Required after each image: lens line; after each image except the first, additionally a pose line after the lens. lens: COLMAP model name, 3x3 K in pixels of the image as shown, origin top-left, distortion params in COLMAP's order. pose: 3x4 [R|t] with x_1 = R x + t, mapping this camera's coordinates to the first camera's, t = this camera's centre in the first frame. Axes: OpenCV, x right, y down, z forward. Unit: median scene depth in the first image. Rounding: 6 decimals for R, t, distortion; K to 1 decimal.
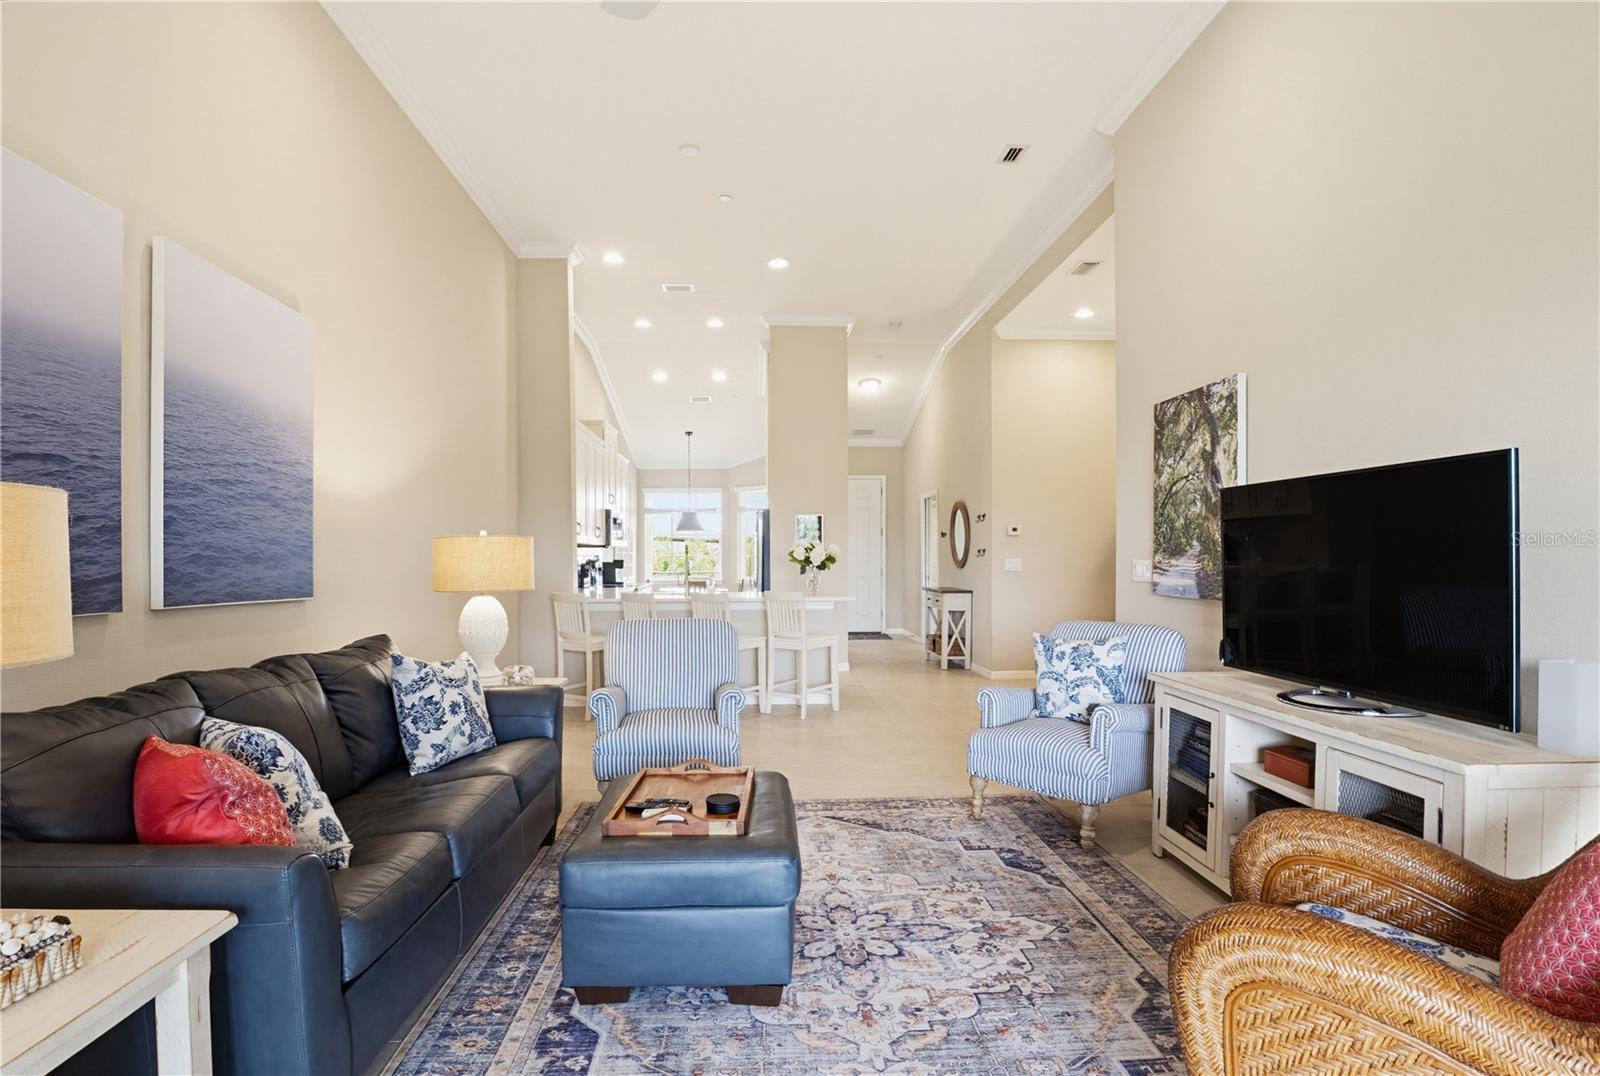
lens RADIAL K [[806.6, 0, 792.1], [0, 806.6, 563.7], [0, 0, 1]] dist [0.001209, 0.000076]
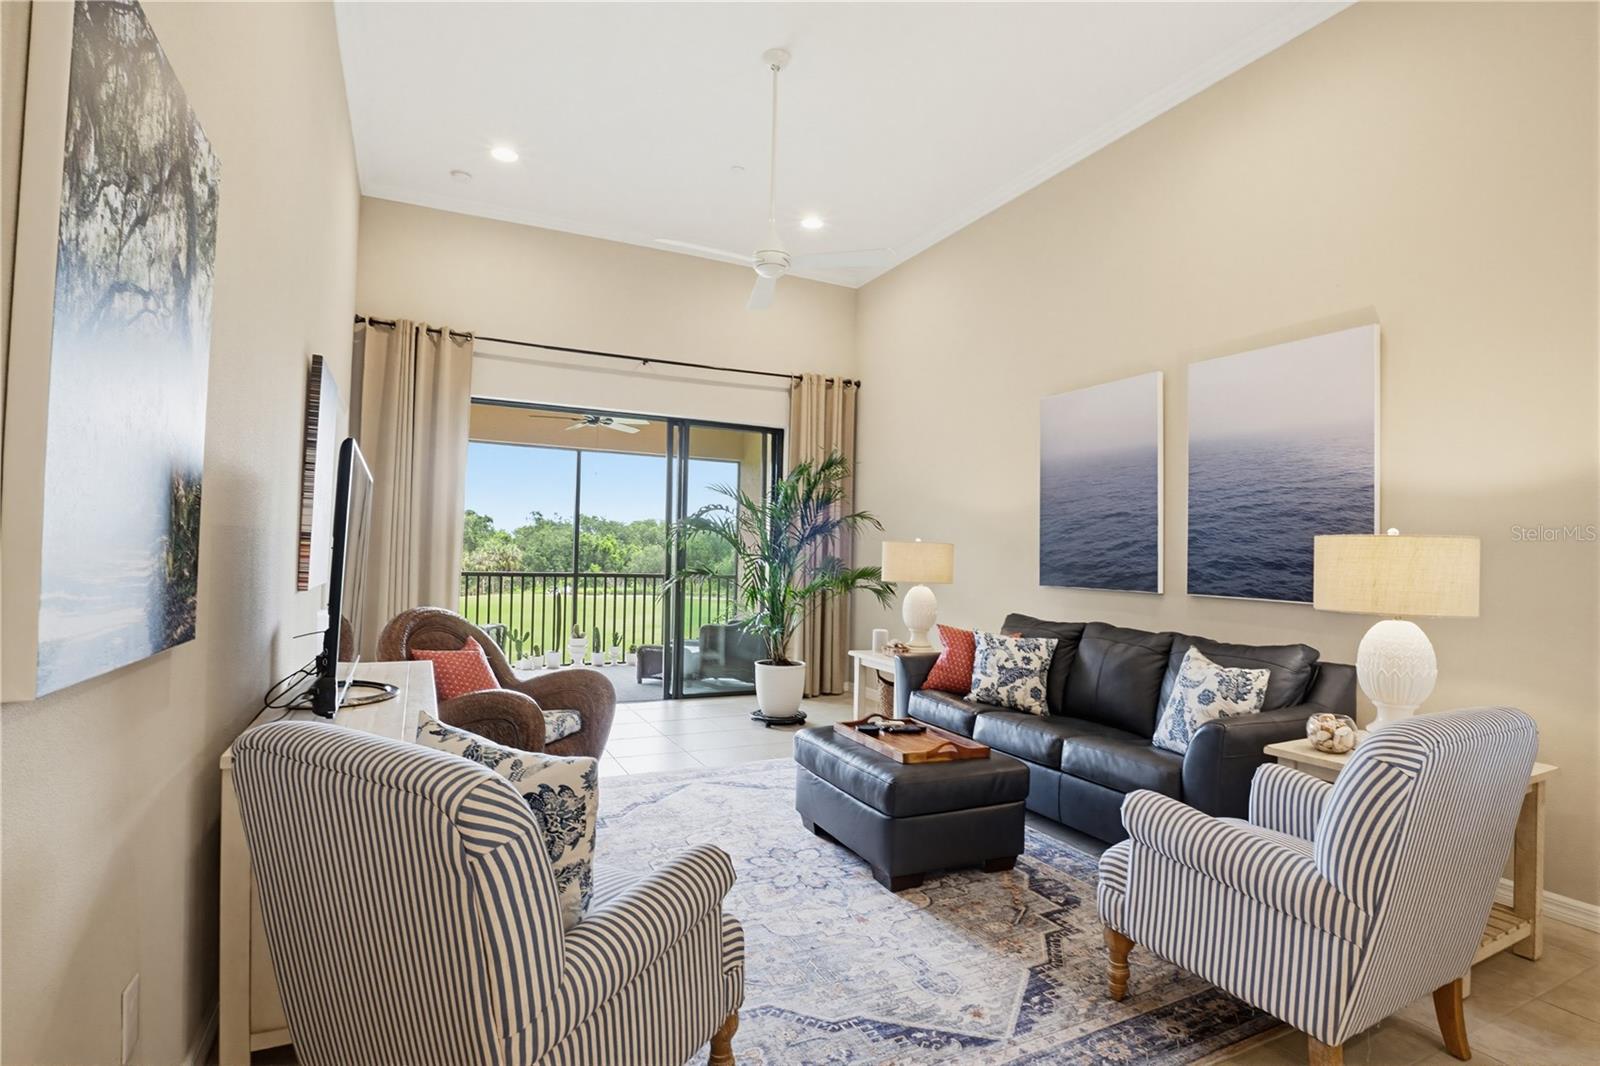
lens RADIAL K [[782.9, 0, 788.2], [0, 782.9, 543.5], [0, 0, 1]] dist [-0.032397, -0.000238]
pose [[-0.921355, -0.024349, -0.387959, 0.379899], [-0.022491, 0.999704, -0.009329, -0.009294], [0.388071, 0.000130, -0.921630, 1.444072]]
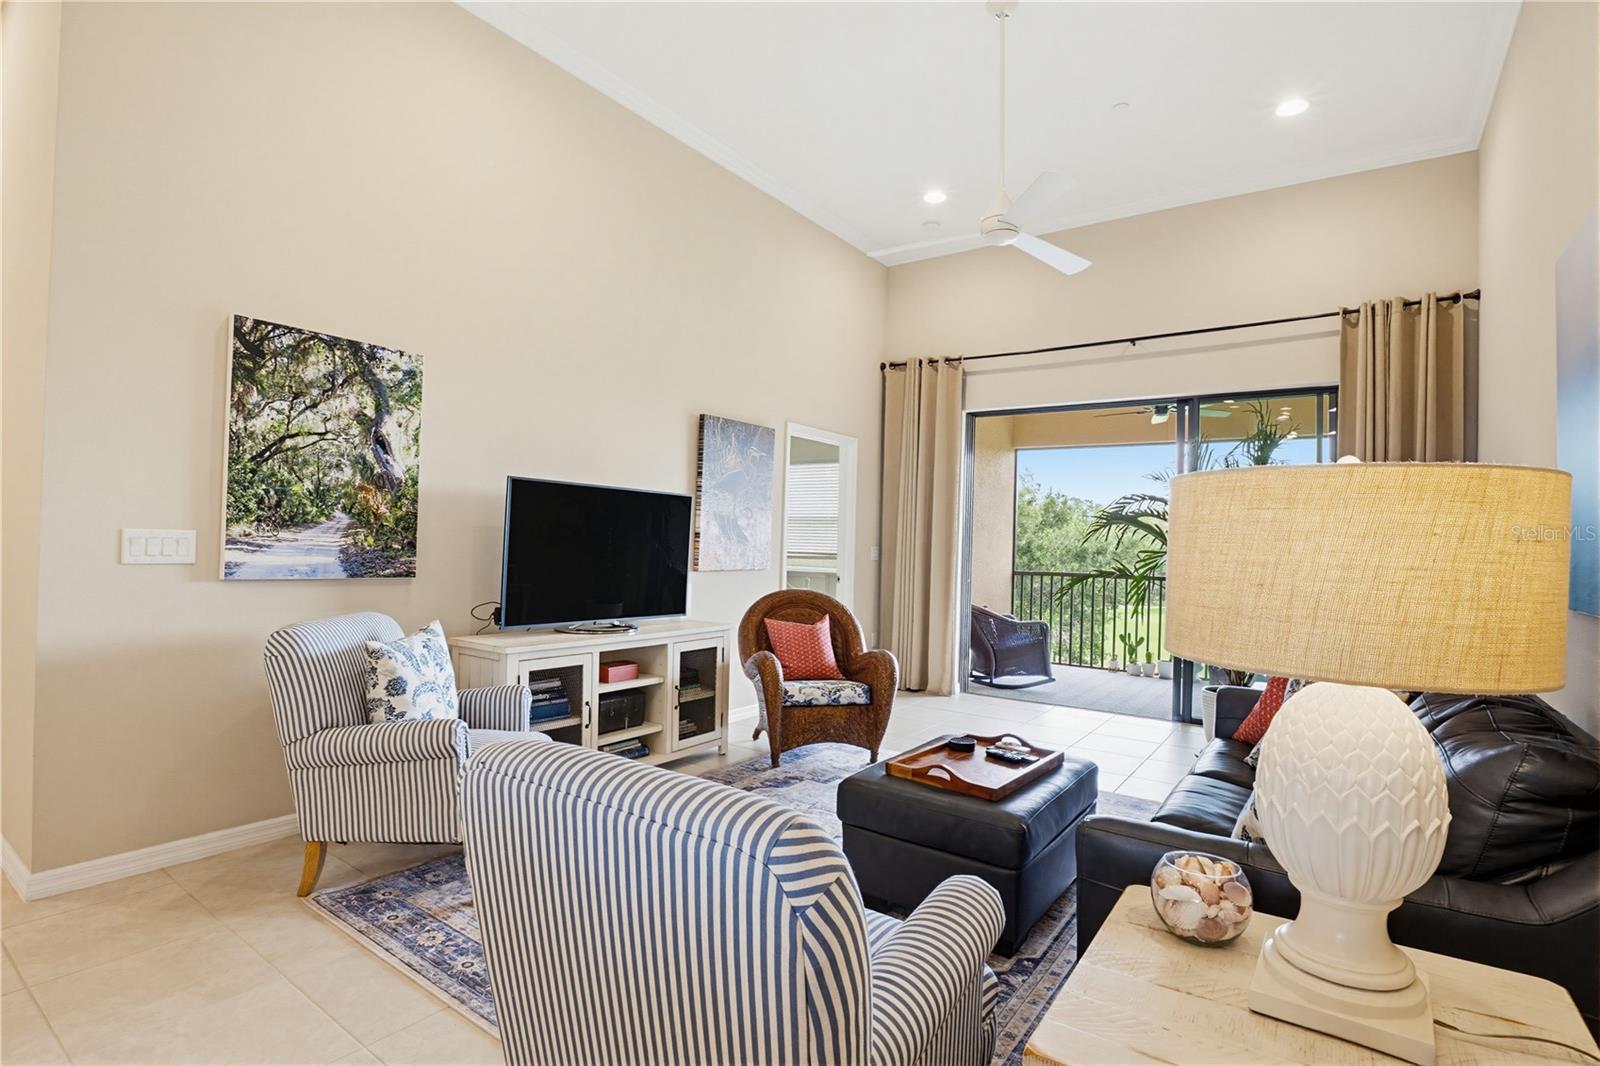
lens RADIAL K [[782.9, 0, 788.2], [0, 782.9, 543.5], [0, 0, 1]] dist [-0.032397, -0.000238]
pose [[-0.782706, -0.017590, 0.622143, -0.405429], [-0.019595, 0.999801, 0.003615, -0.006977], [-0.622083, -0.009361, -0.782895, 1.377810]]
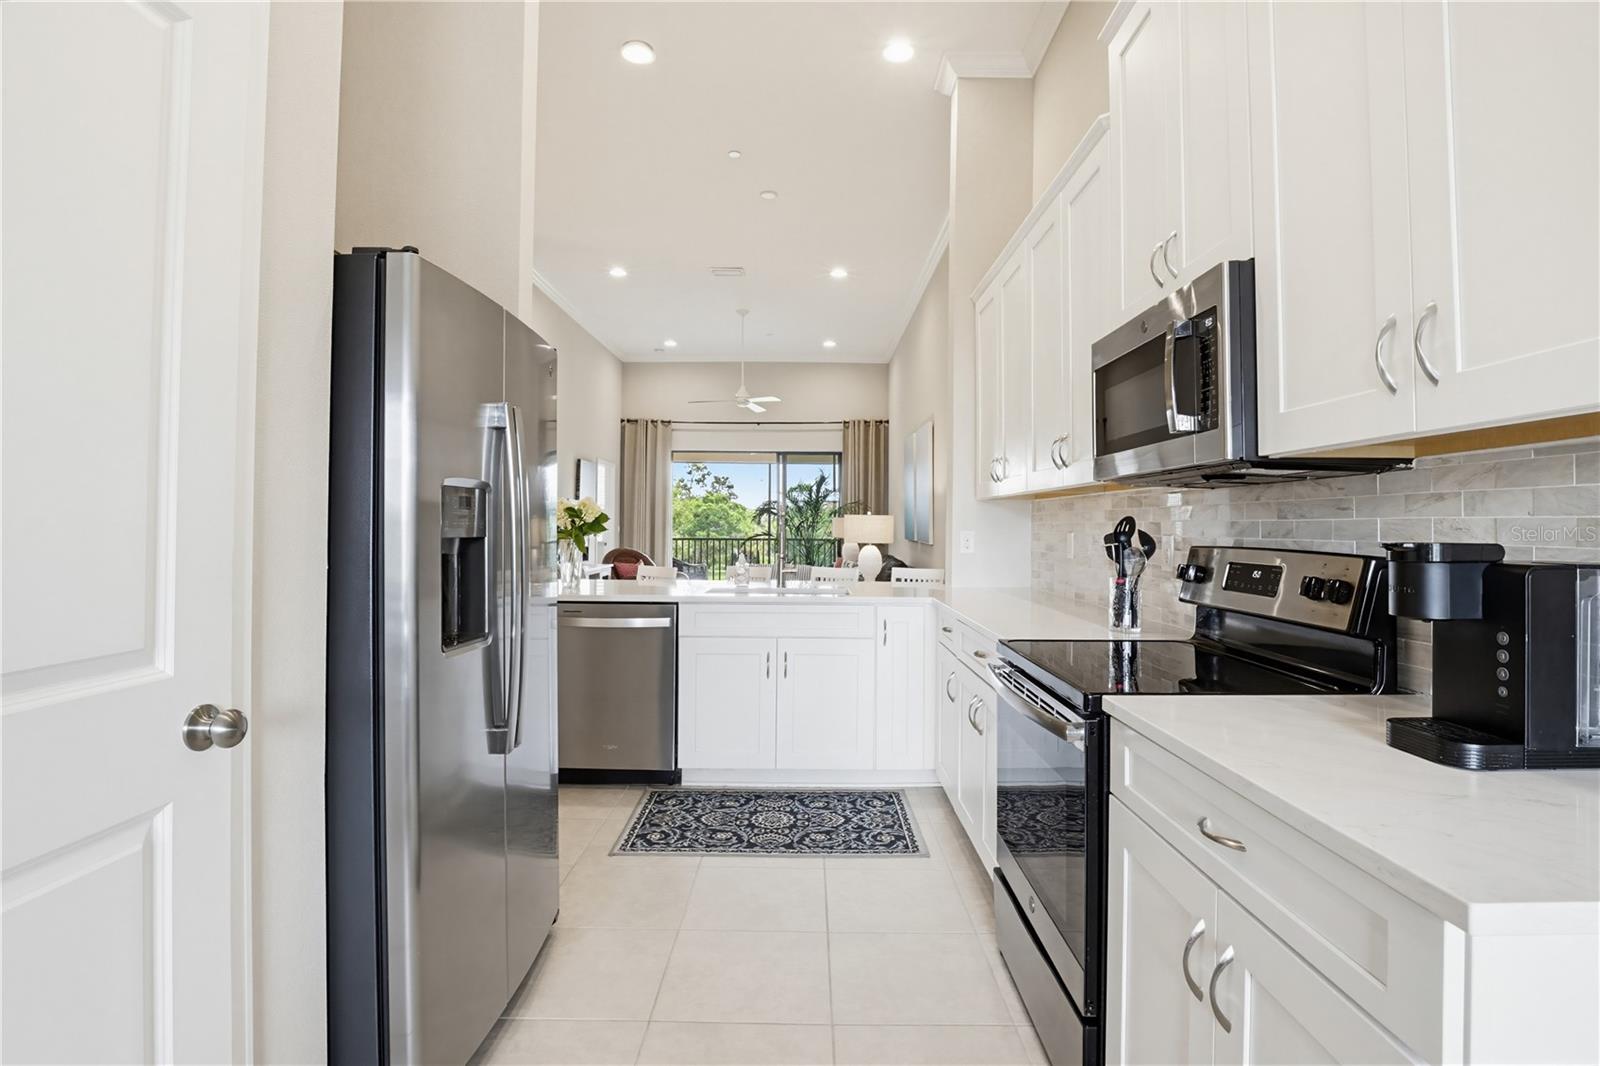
lens RADIAL K [[790.8, 0, 817.6], [0, 790.8, 517.2], [0, 0, 1]] dist [-0.026658, 0.000656]
pose [[-0.999464, 0.000777, 0.032715, -0.324077], [0.000454, 0.999951, -0.009871, 0.000991], [-0.032721, -0.009851, -0.999416, 2.963604]]
